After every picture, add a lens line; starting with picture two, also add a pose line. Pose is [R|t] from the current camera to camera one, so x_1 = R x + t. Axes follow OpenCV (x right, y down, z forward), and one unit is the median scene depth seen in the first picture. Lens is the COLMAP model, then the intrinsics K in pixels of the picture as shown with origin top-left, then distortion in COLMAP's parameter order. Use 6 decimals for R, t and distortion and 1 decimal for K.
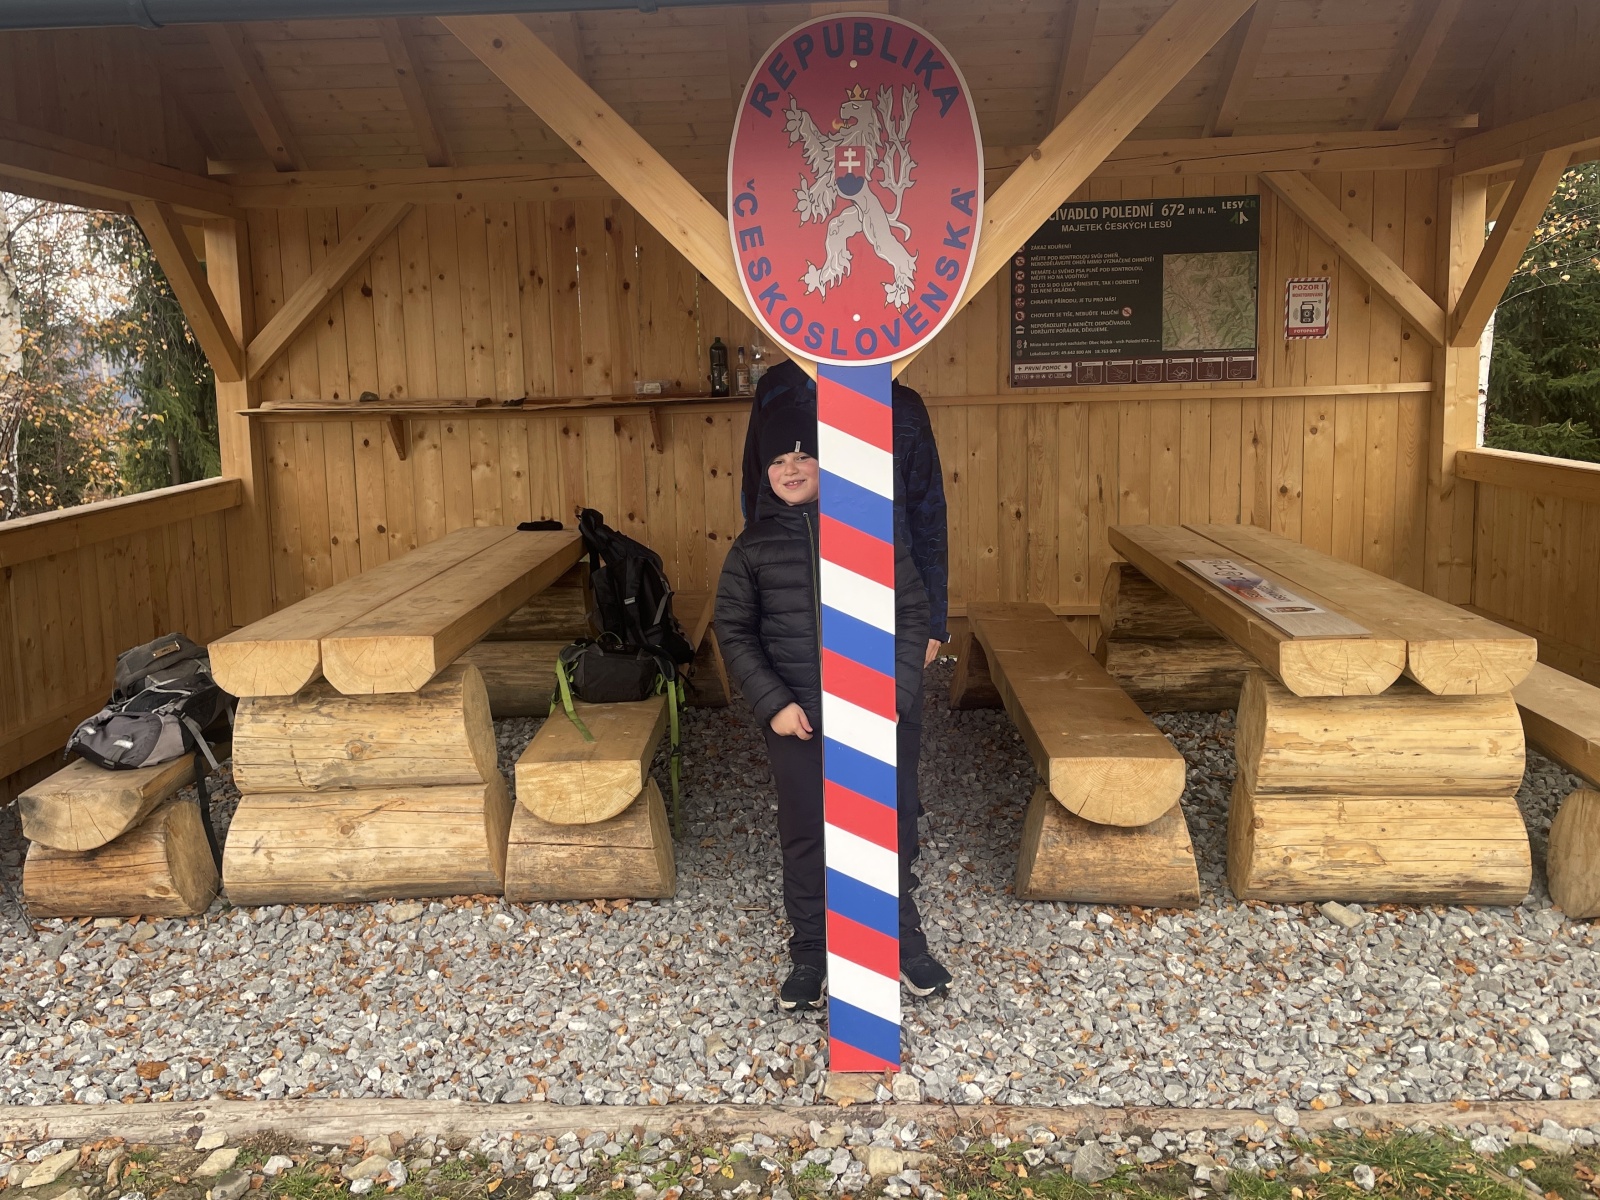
lens RADIAL K [[1498.1, 0, 745.5], [0, 1498.1, 520.8], [0, 0, 1]] dist [0.070708, -0.112340]
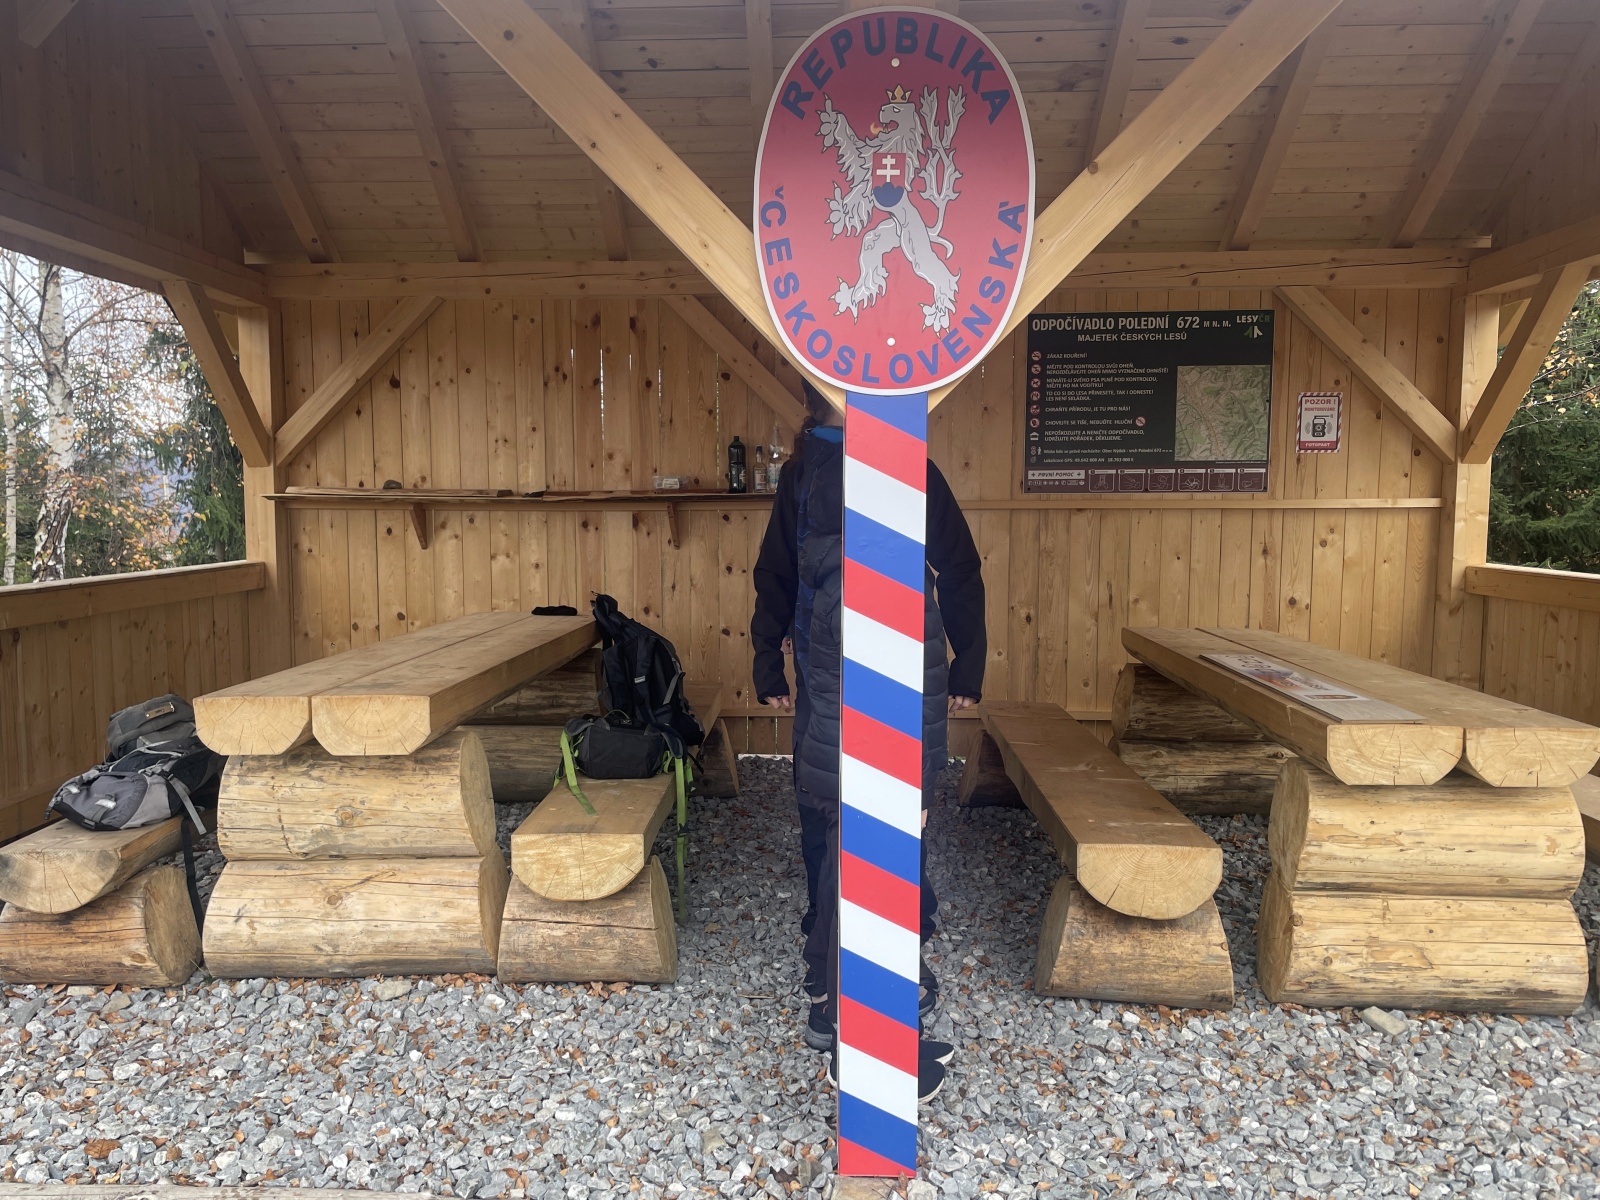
lens RADIAL K [[1395.6, 0, 747.1], [0, 1395.6, 600.4], [0, 0, 1]] dist [0.068066, -0.111293]
pose [[0.999569, 0.028271, -0.007885, -0.001627], [-0.028505, 0.999102, -0.031351, 0.036707], [0.006992, 0.031562, 0.999477, 0.109987]]
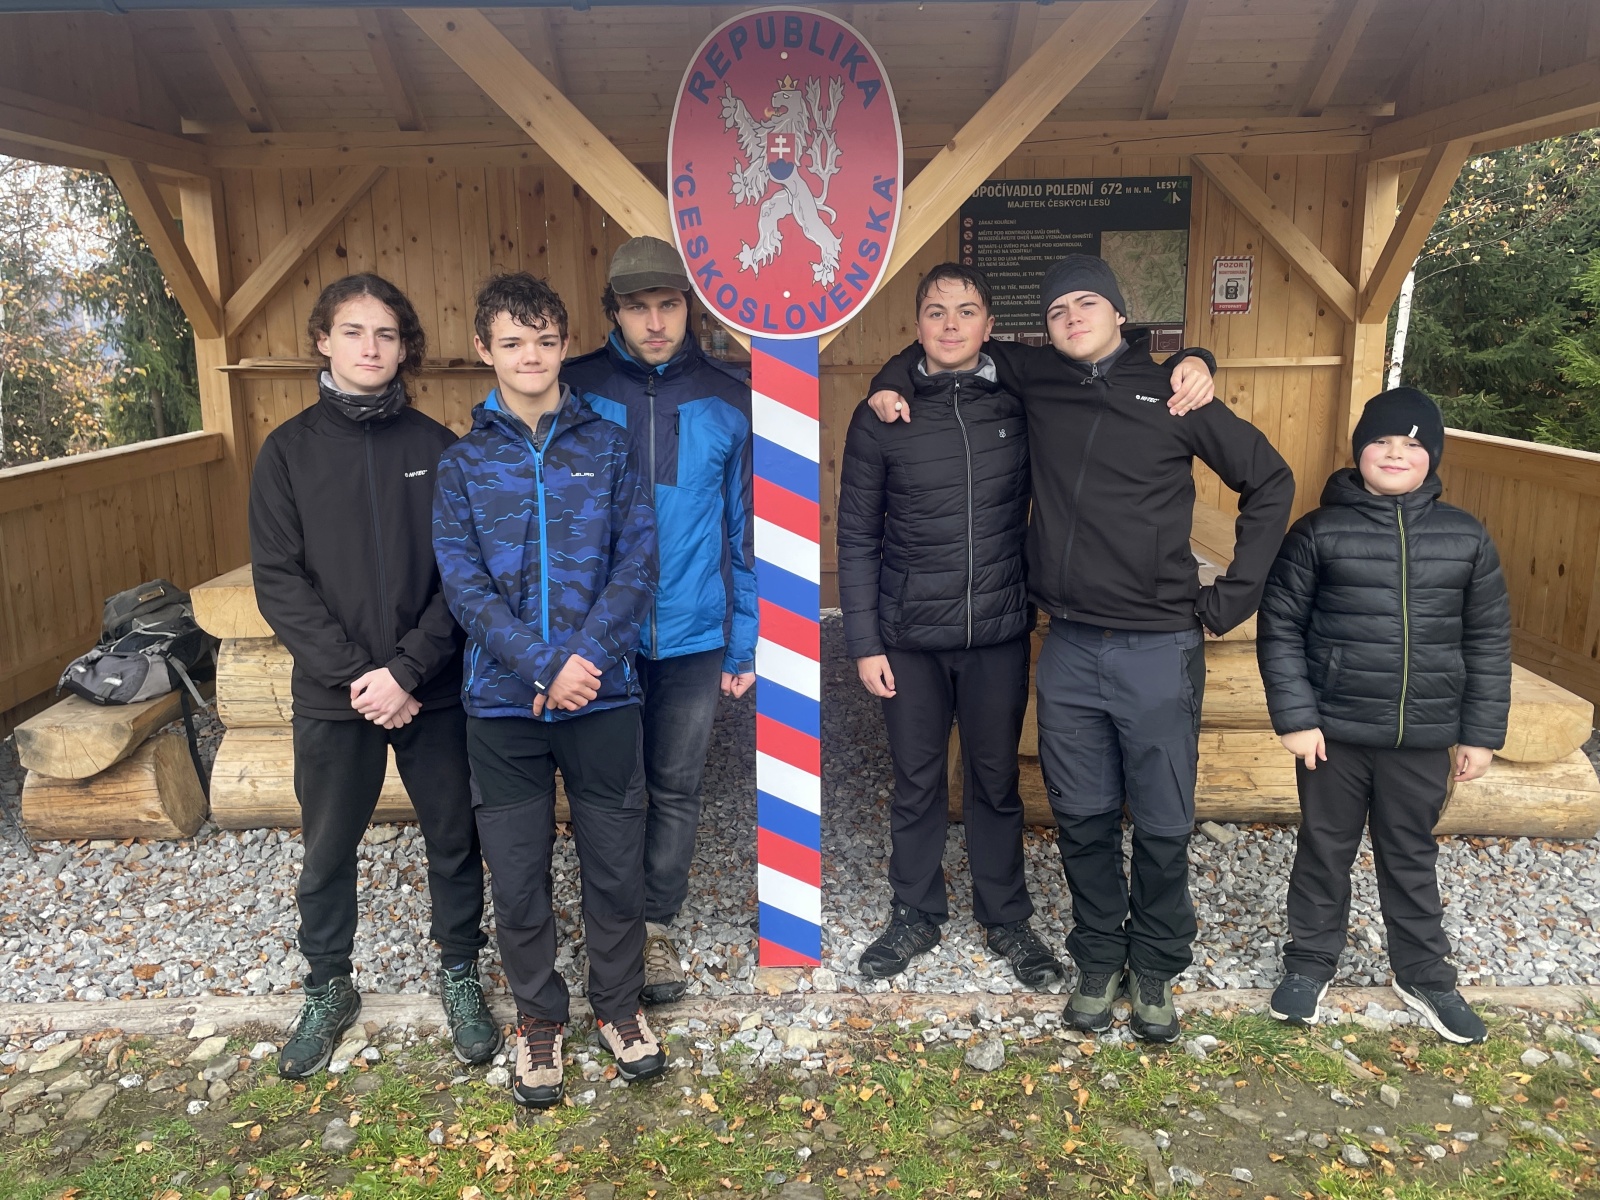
lens RADIAL K [[1430.3, 0, 794.5], [0, 1430.3, 598.4], [0, 0, 1]] dist [0.071475, -0.113726]
pose [[0.998680, 0.005779, 0.051034, 0.020098], [-0.009998, 0.996516, 0.082802, -0.000909], [-0.050378, -0.083203, 0.995258, -0.042111]]
